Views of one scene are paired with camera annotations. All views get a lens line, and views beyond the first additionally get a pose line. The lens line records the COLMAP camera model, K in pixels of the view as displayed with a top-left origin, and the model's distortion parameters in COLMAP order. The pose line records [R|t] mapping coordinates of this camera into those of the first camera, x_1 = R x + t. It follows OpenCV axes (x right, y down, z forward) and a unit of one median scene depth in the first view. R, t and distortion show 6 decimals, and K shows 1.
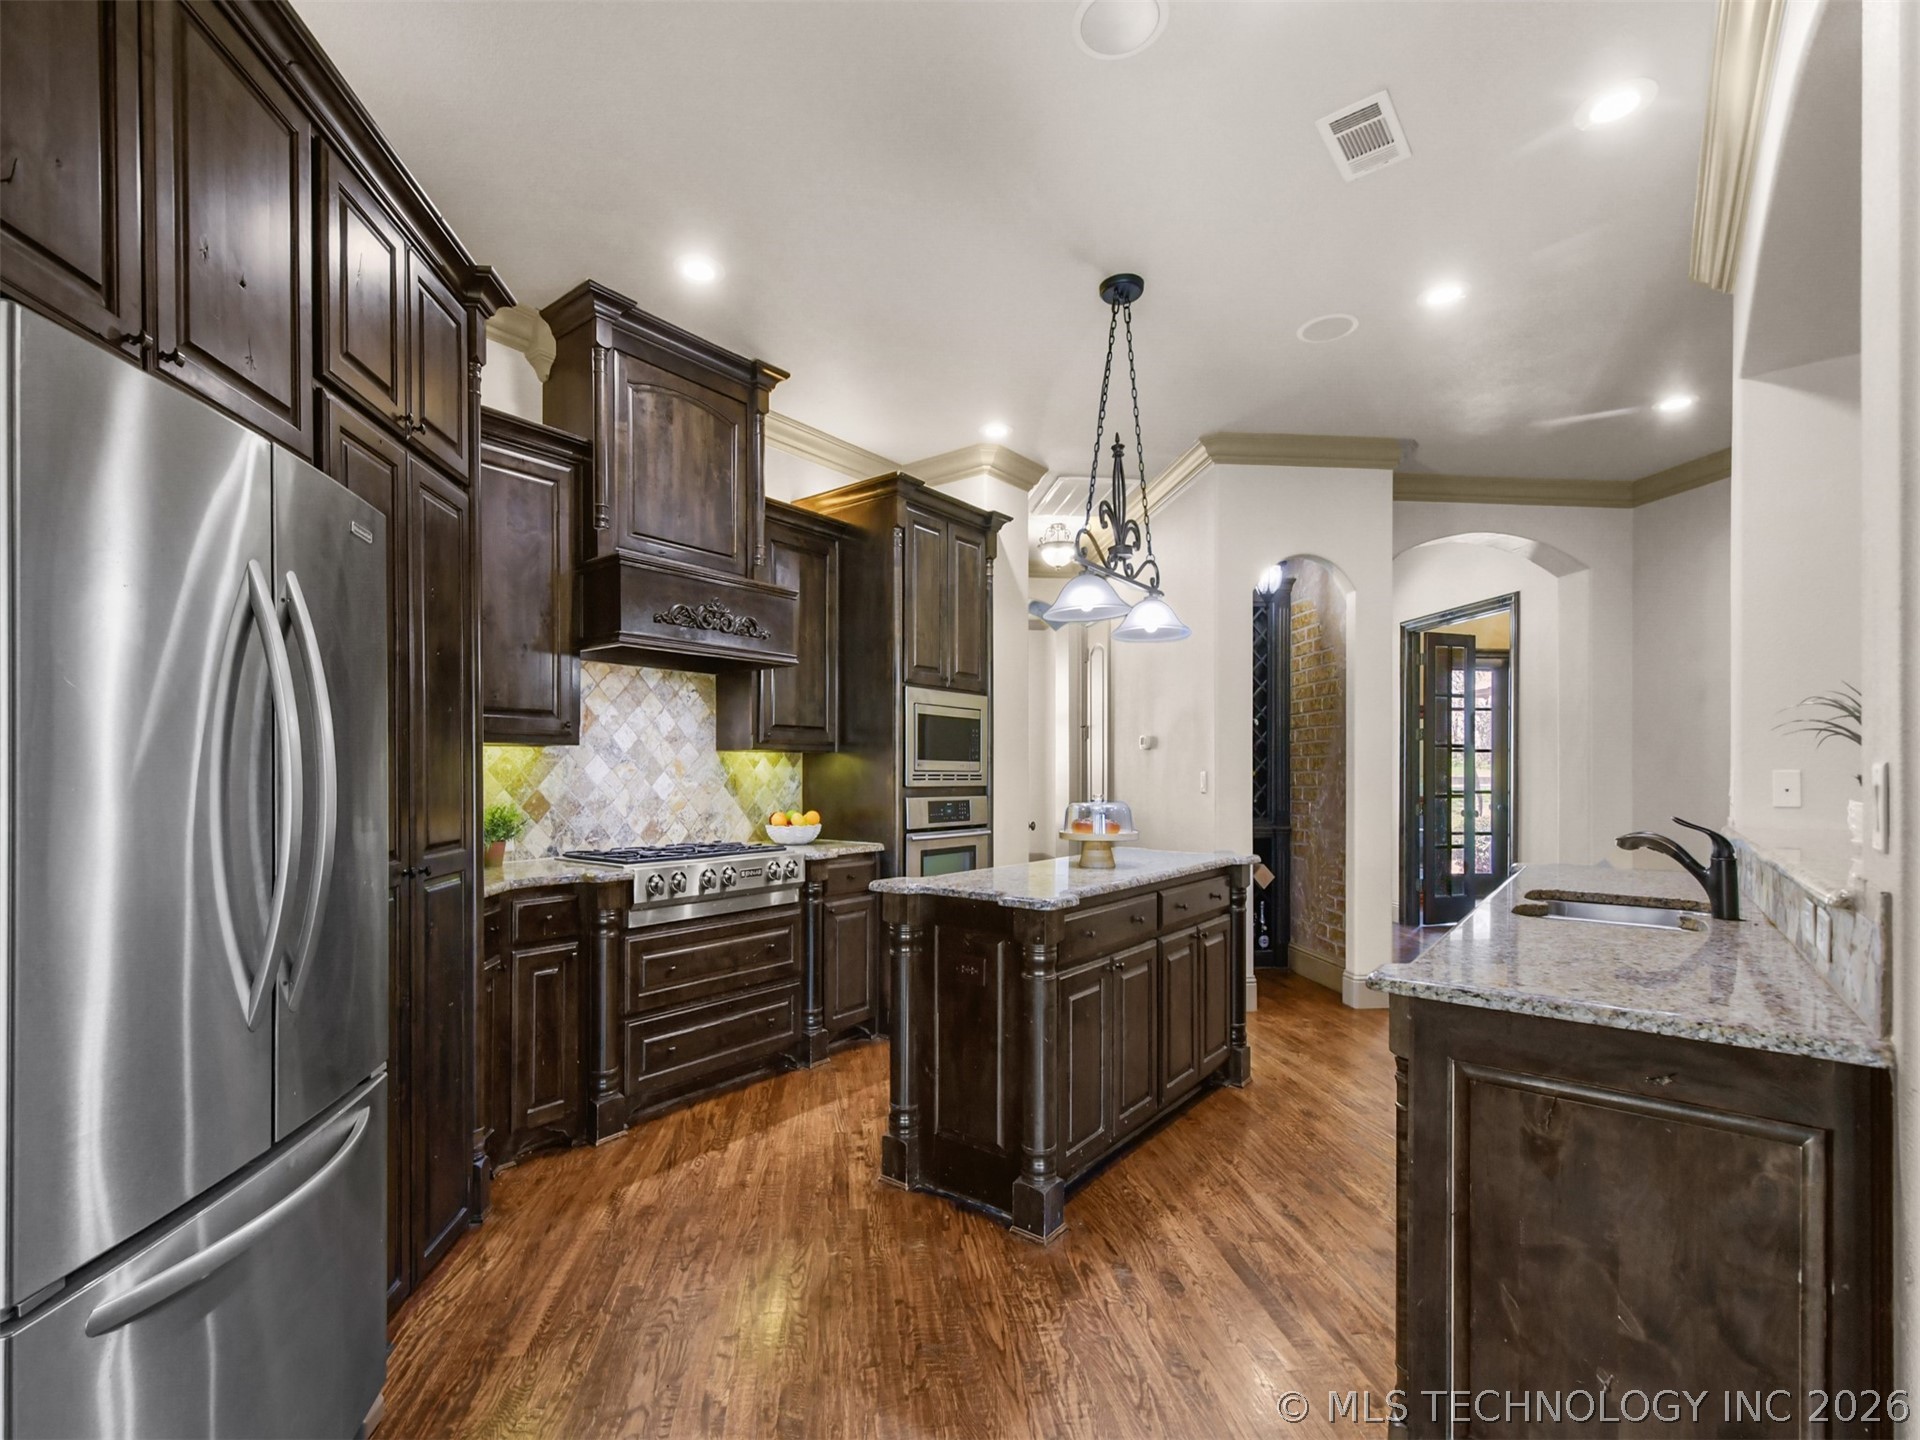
lens RADIAL K [[869.0, 0, 975.2], [0, 869.0, 788.5], [0, 0, 1]] dist [-0.003014, -0.001587]
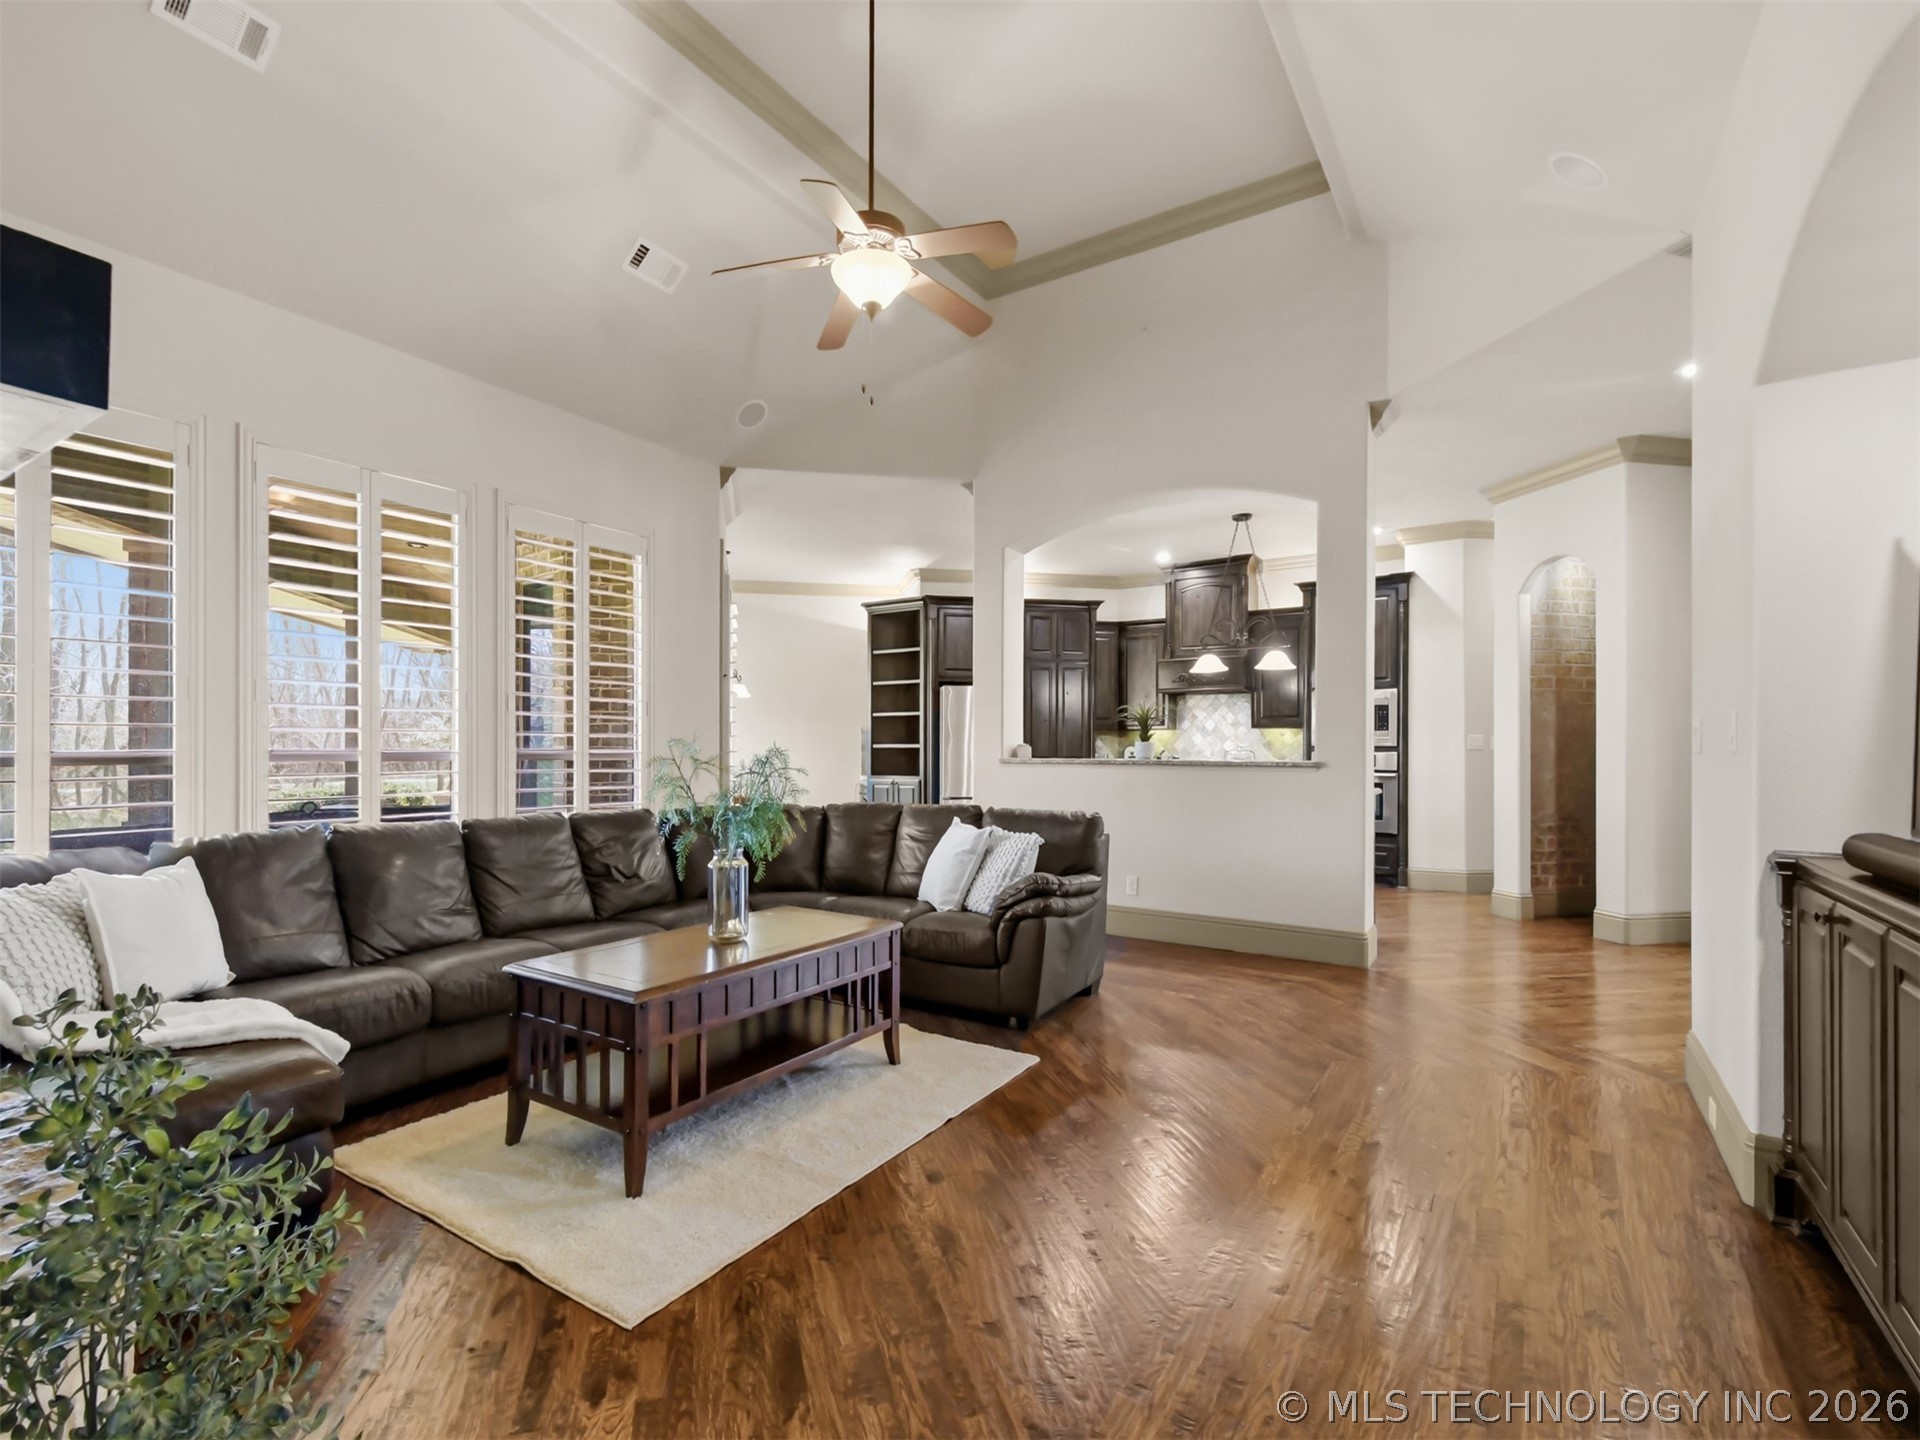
lens RADIAL K [[869.0, 0, 962.8], [0, 869.0, 731.4], [0, 0, 1]] dist [-0.003014, -0.001587]
pose [[0.075446, -0.014423, -0.997046, 1.913383], [-0.015791, 0.999753, -0.015657, 0.007779], [0.997025, 0.016925, 0.075199, 0.131357]]
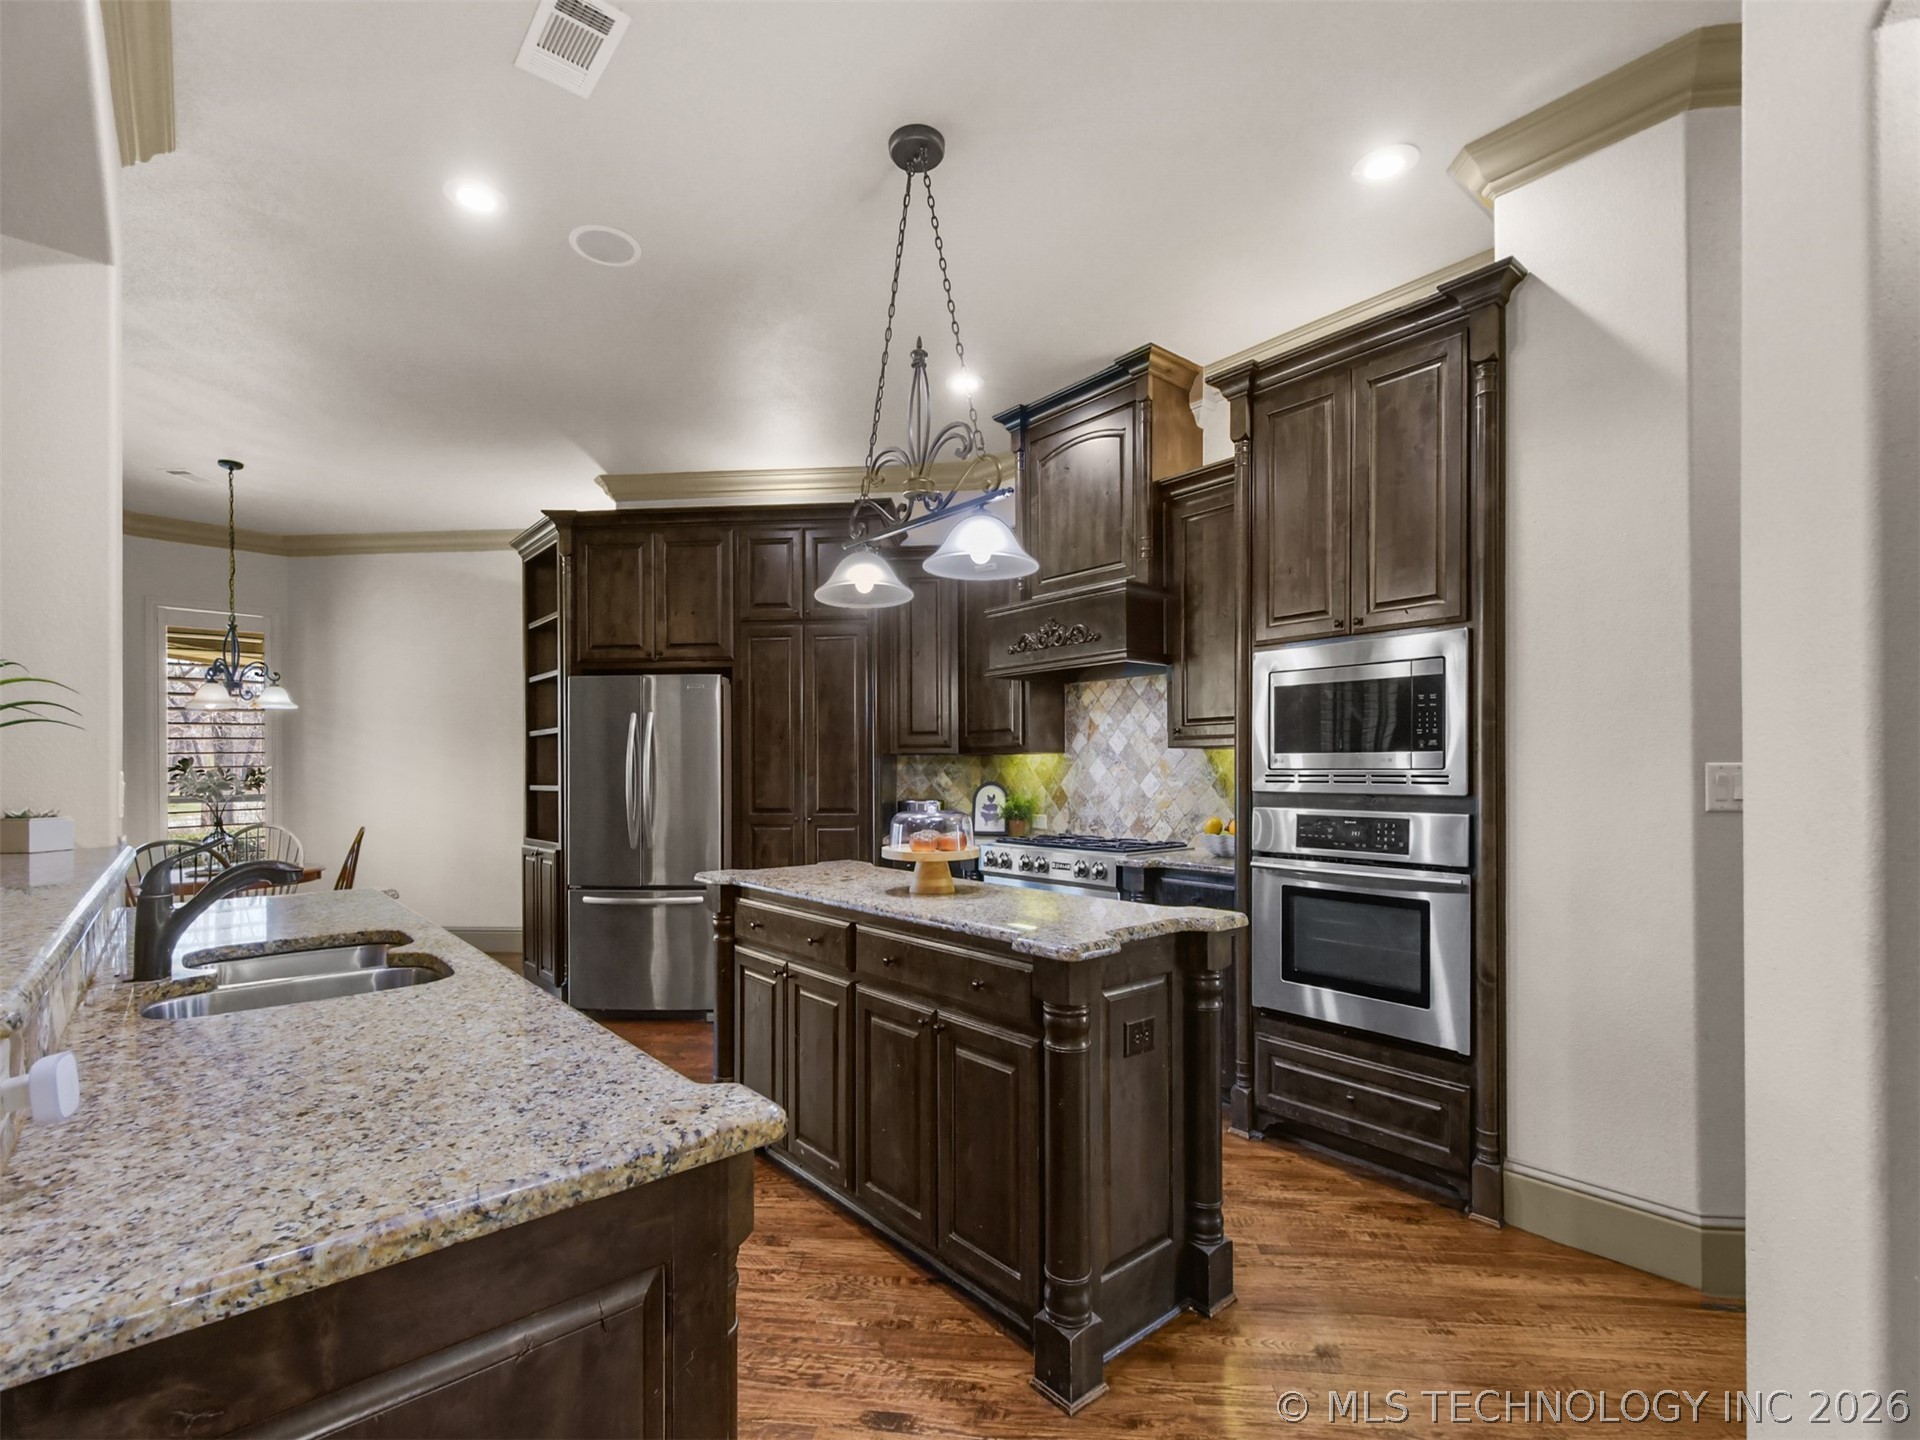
lens RADIAL K [[869.0, 0, 987.5], [0, 869.0, 759.9], [0, 0, 1]] dist [-0.003014, -0.001587]
pose [[-0.186589, -0.014541, -0.982330, 0.741700], [-0.012885, 0.999841, -0.012353, -0.017993], [0.982353, 0.010352, -0.186747, 1.025258]]
